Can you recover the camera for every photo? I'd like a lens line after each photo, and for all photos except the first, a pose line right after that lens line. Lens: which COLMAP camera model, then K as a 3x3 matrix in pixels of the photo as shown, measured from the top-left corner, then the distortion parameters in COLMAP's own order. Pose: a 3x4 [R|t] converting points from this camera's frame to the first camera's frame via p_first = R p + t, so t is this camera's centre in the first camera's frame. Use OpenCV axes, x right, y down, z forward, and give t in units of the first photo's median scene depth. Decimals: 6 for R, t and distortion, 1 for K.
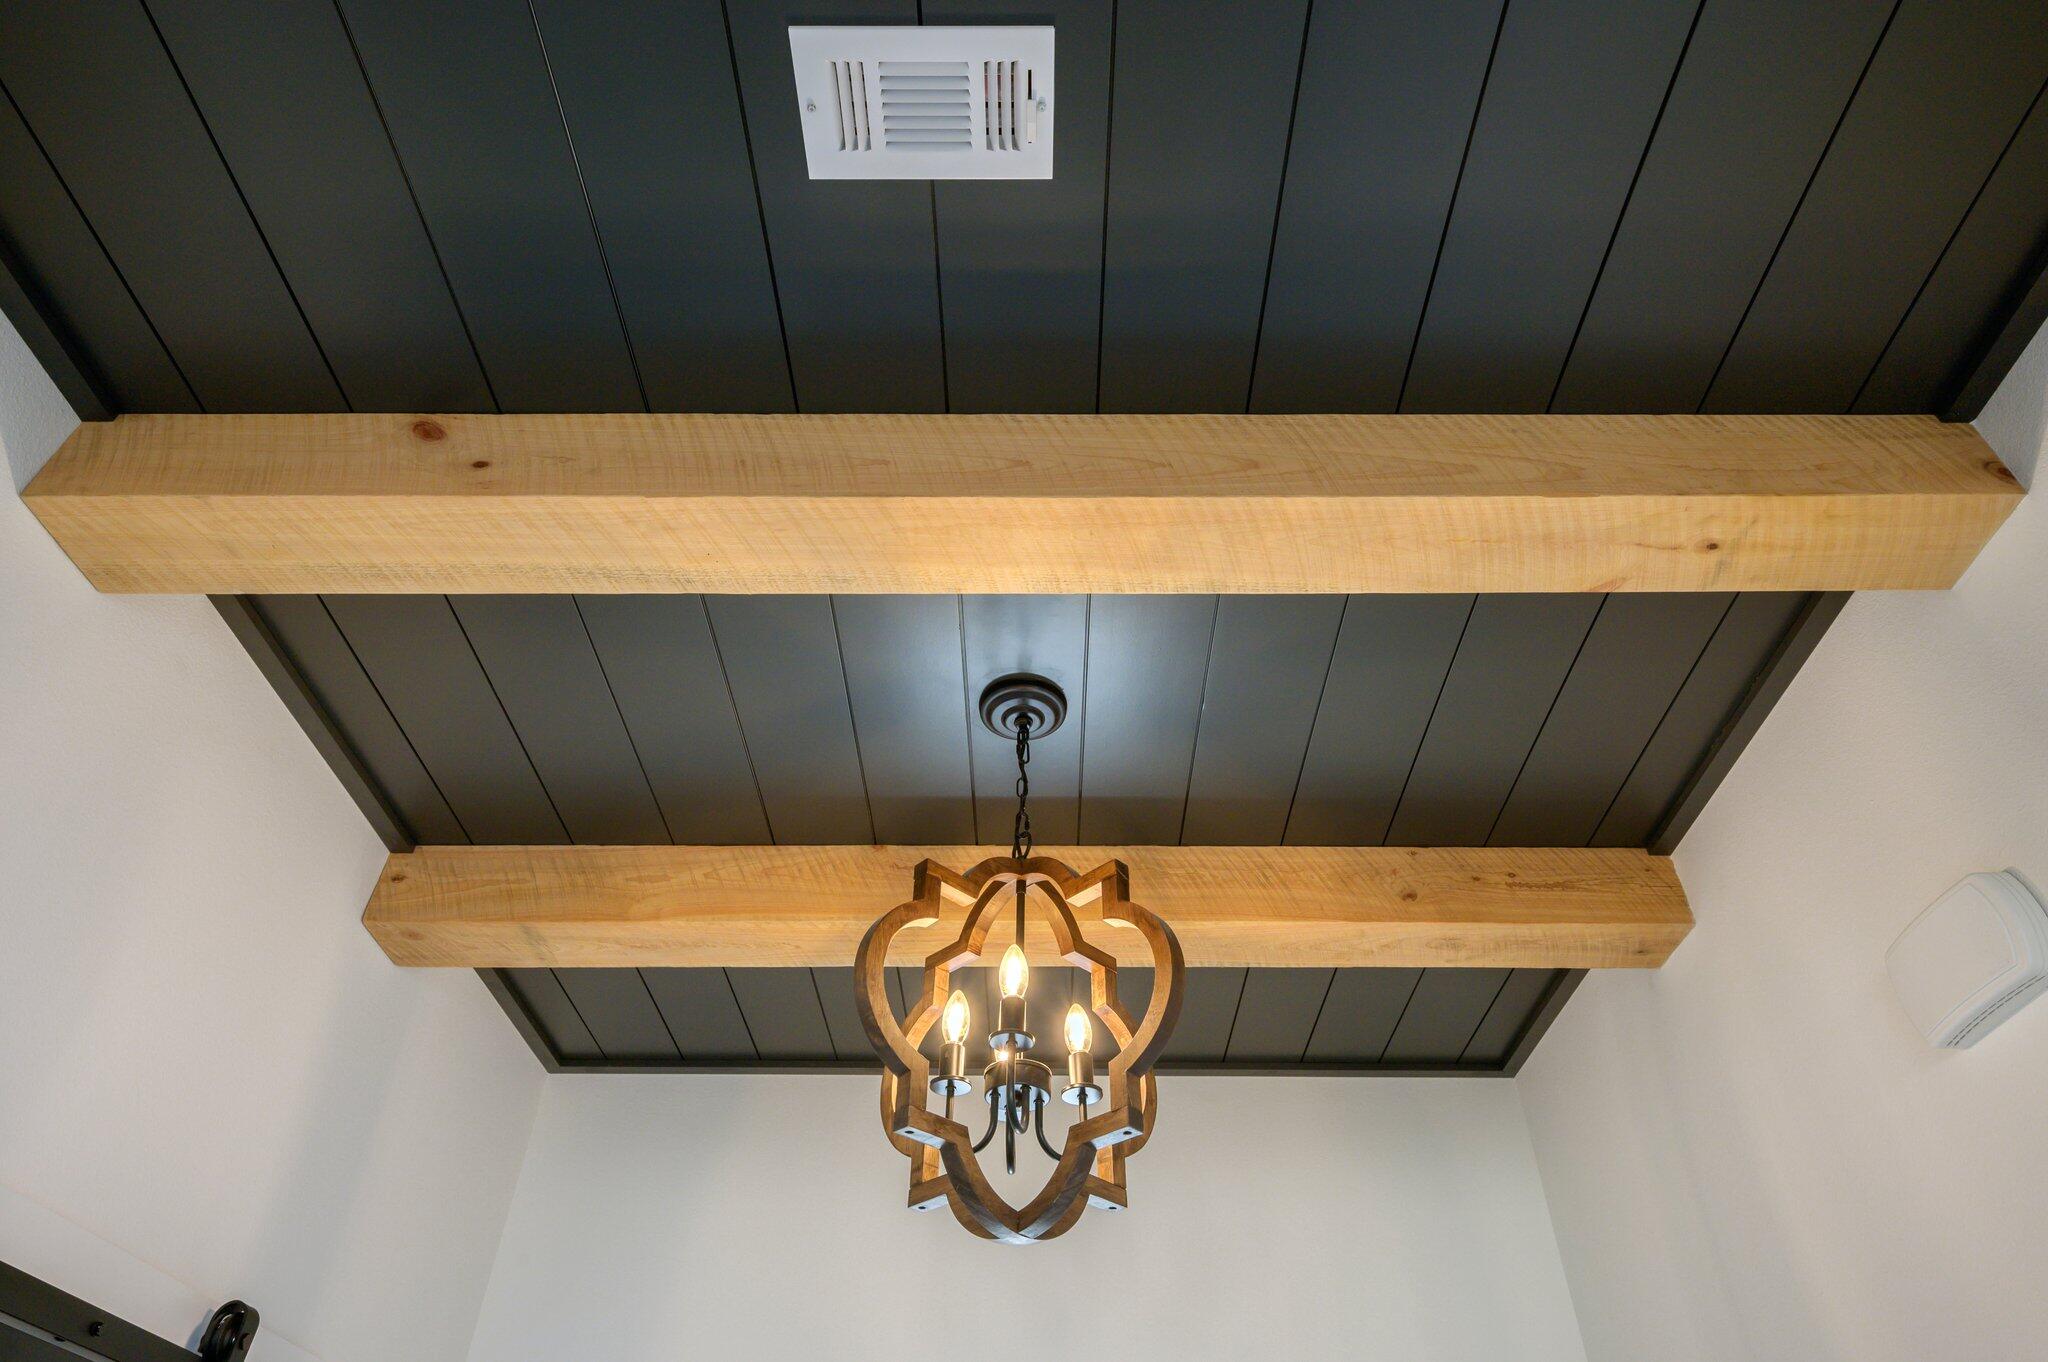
lens RADIAL K [[1191.2, 0, 1024.0], [0, 1191.2, 681.0], [0, 0, 1]] dist [-0.000240, 0.000980]
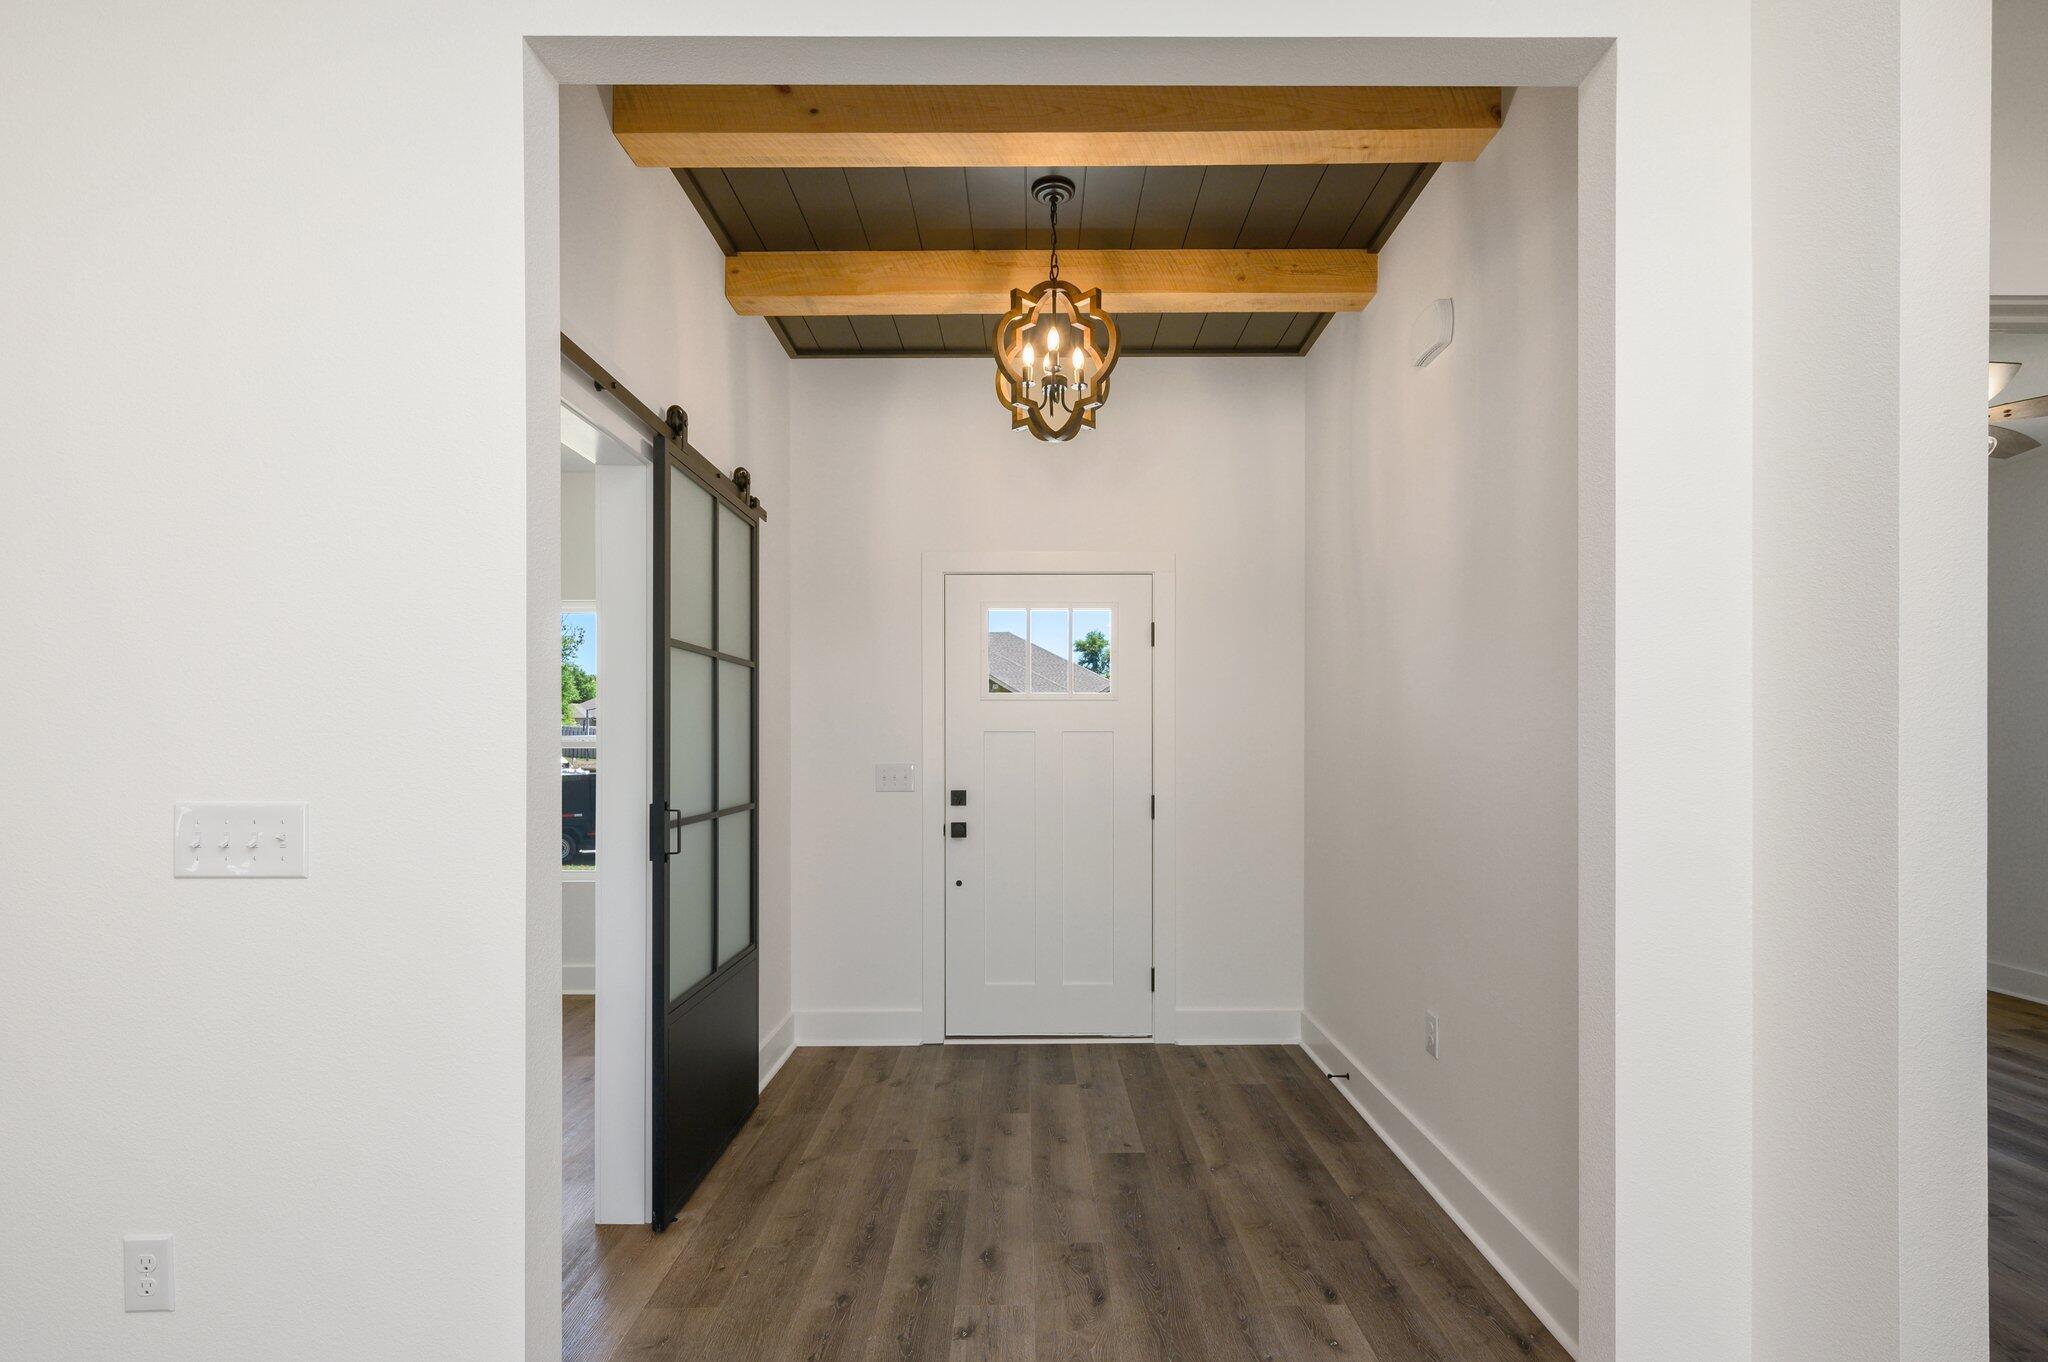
lens RADIAL K [[996.4, 0, 1039.8], [0, 996.4, 734.5], [0, 0, 1]] dist [0.000935, 0.000082]
pose [[0.999759, -0.015130, 0.015880, -0.065707], [0.000721, 0.746270, 0.665643, -0.418143], [-0.021922, -0.665472, 0.746101, -0.876482]]
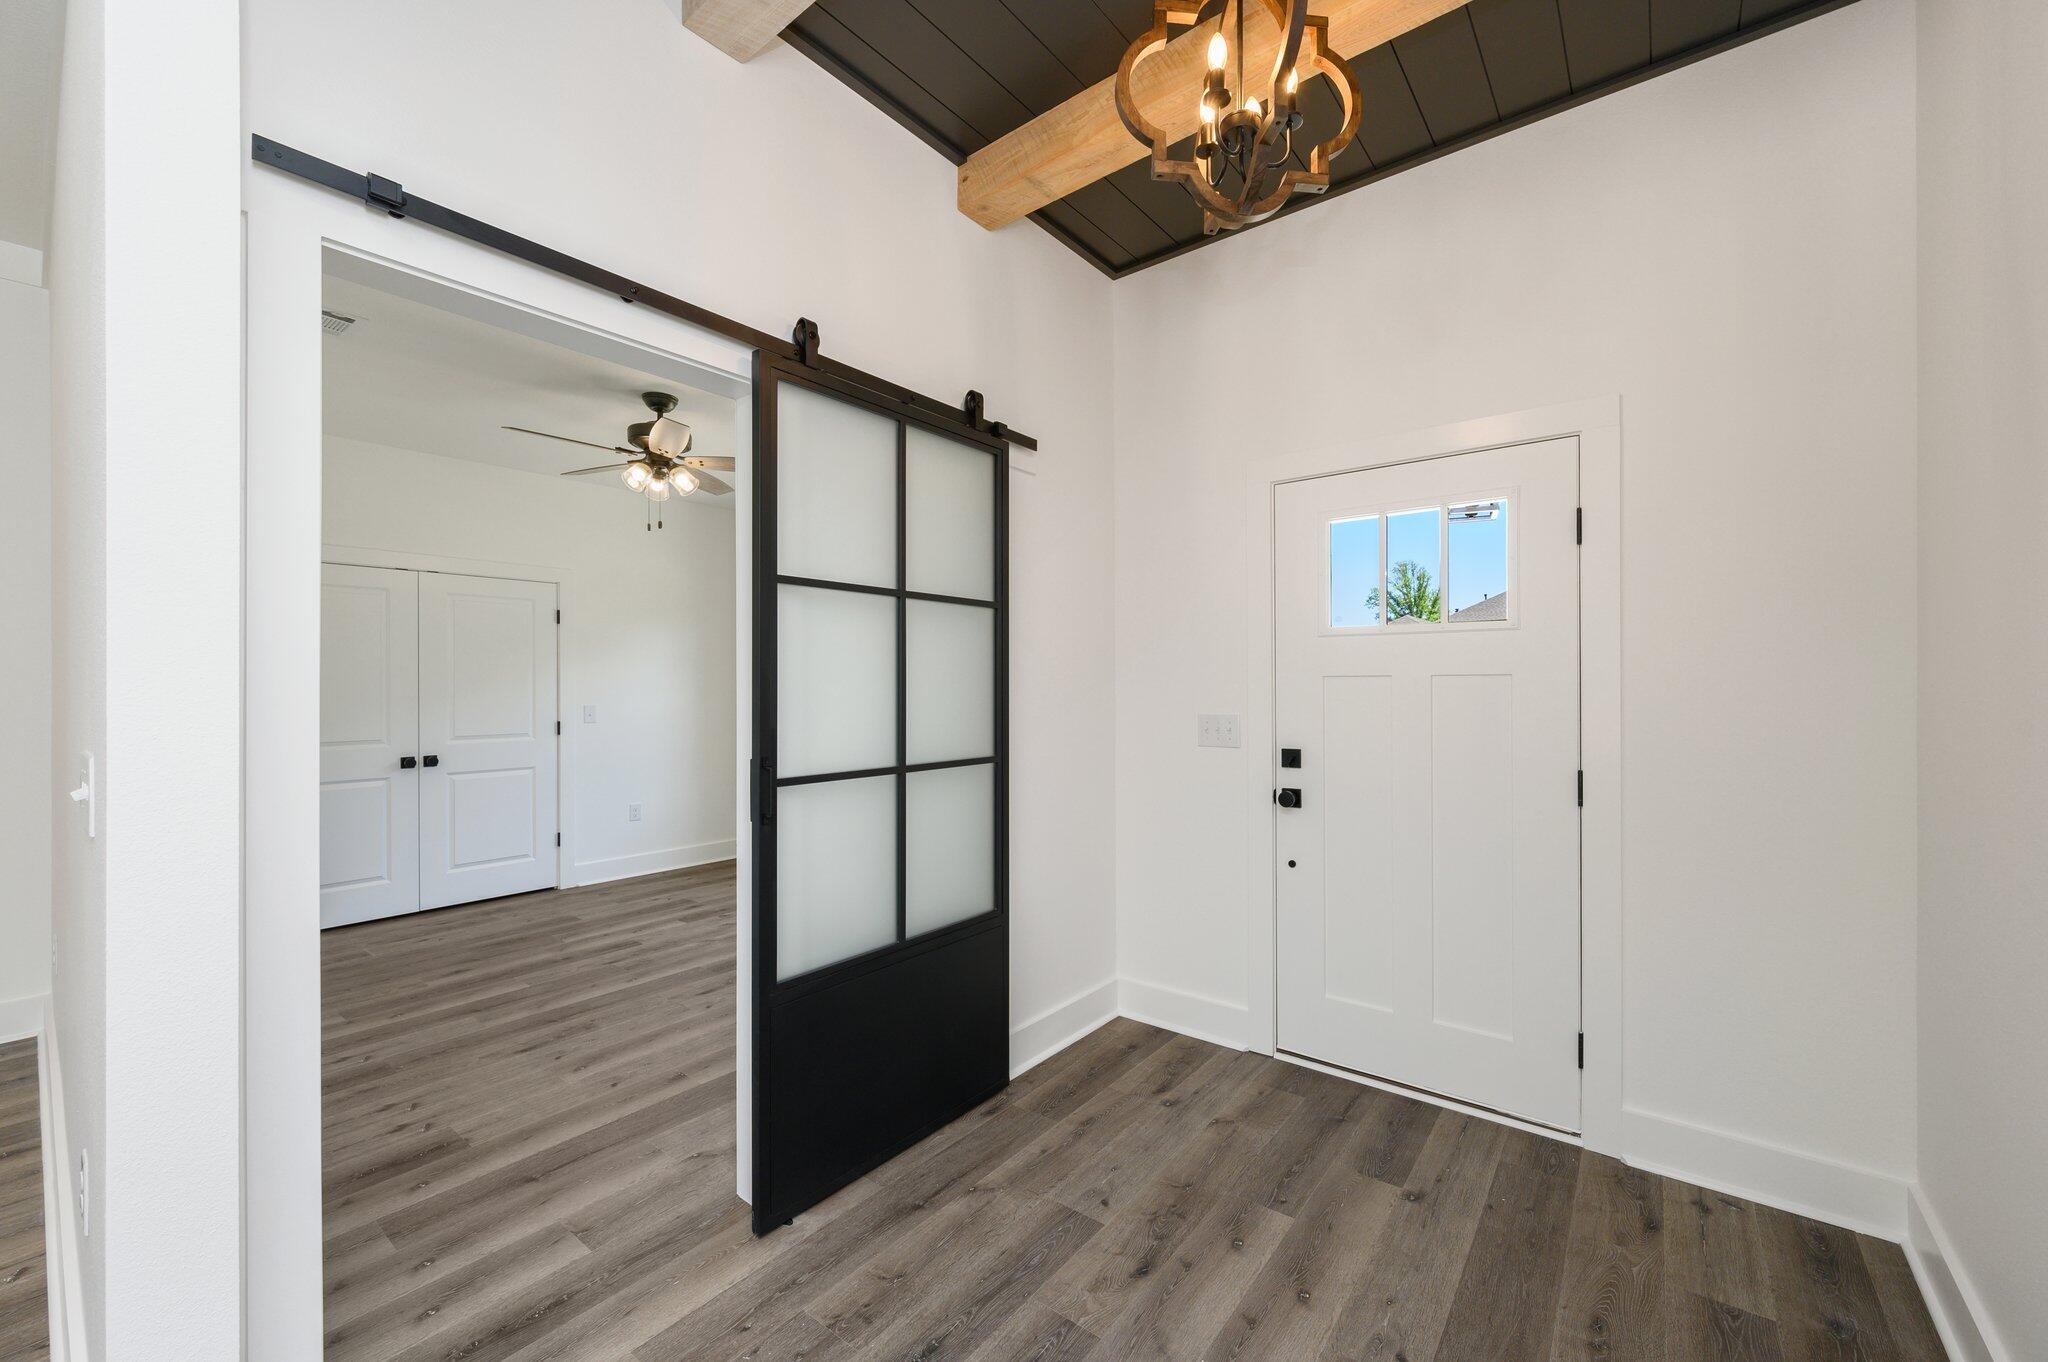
lens RADIAL K [[812.9, 0, 1024.0], [0, 812.9, 681.0], [0, 0, 1]] dist [-0.000688, 0.000058]
pose [[0.792149, -0.017959, -0.610064, 0.336018], [0.418437, 0.743650, 0.521435, 0.145068], [0.444310, -0.668327, 0.596597, -0.250661]]
